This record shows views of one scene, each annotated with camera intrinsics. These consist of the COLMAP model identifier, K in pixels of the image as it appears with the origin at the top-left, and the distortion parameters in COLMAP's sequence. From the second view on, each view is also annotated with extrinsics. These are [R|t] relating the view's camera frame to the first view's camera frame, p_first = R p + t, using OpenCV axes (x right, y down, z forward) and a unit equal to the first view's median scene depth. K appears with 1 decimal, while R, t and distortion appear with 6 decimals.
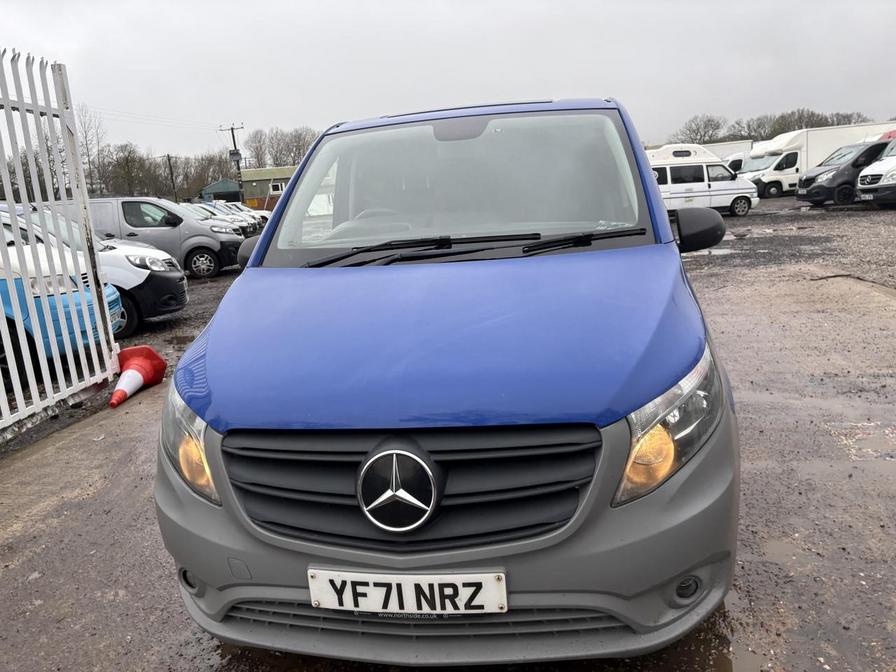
lens RADIAL K [[683.9, 0, 449.1], [0, 683.9, 336.2], [0, 0, 1]] dist [0.036301, -0.043072]
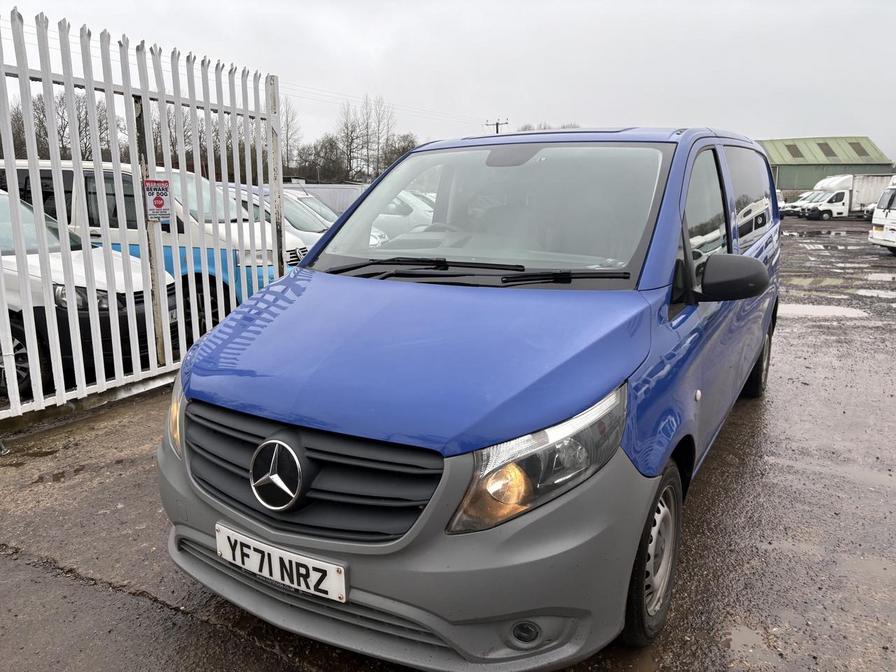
lens RADIAL K [[683.9, 0, 448.3], [0, 683.9, 336.2], [0, 0, 1]] dist [0.036301, -0.043072]
pose [[0.926534, 0.145864, -0.346784, 0.555972], [-0.144076, 0.989078, 0.031084, -0.085127], [0.347531, 0.021163, 0.937430, 0.001291]]
